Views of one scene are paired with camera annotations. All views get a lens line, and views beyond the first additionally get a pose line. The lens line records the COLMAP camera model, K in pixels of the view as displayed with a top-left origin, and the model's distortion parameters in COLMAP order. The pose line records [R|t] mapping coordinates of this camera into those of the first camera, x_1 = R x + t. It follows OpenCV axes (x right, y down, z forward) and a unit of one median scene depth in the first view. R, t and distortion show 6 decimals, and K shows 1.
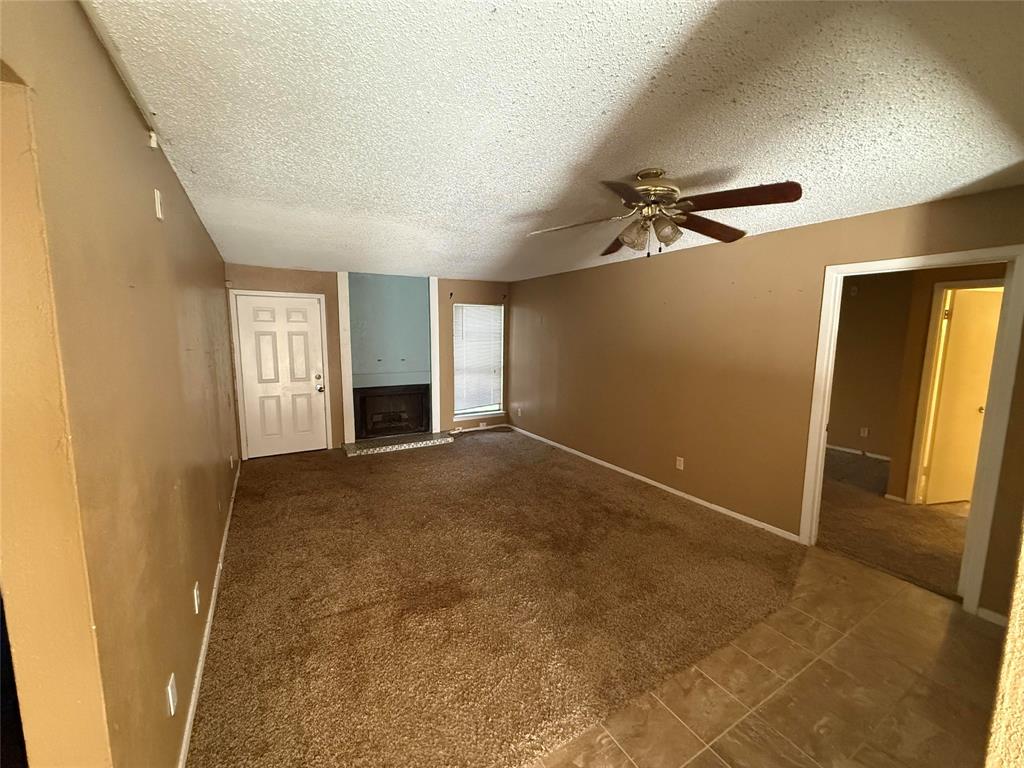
lens RADIAL K [[410.5, 0, 512.3], [0, 410.5, 384.2], [0, 0, 1]] dist [0.000009, 0.000134]
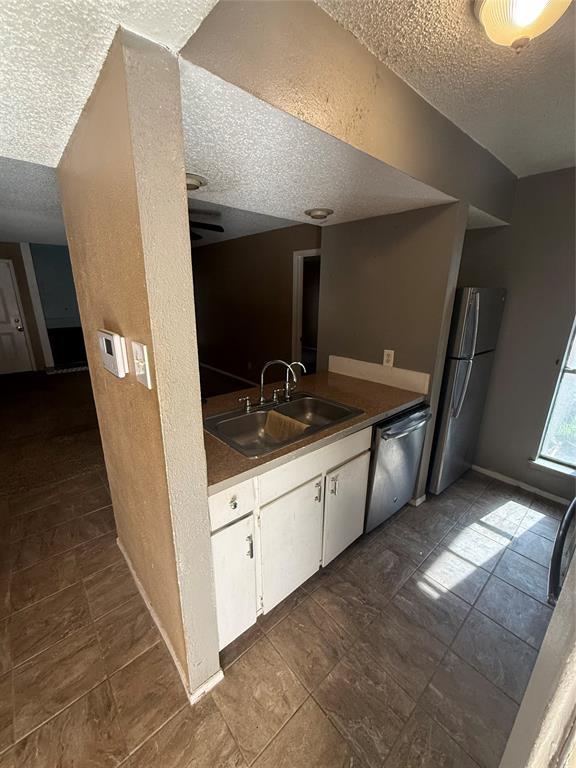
lens RADIAL K [[307.9, 0, 285.0], [0, 307.9, 384.8], [0, 0, 1]] dist [0.000009, 0.000134]
pose [[0.982439, -0.052245, 0.179120, 0.237752], [0.021413, 0.985226, 0.169917, 0.039399], [-0.185351, -0.163098, 0.969043, -0.242434]]
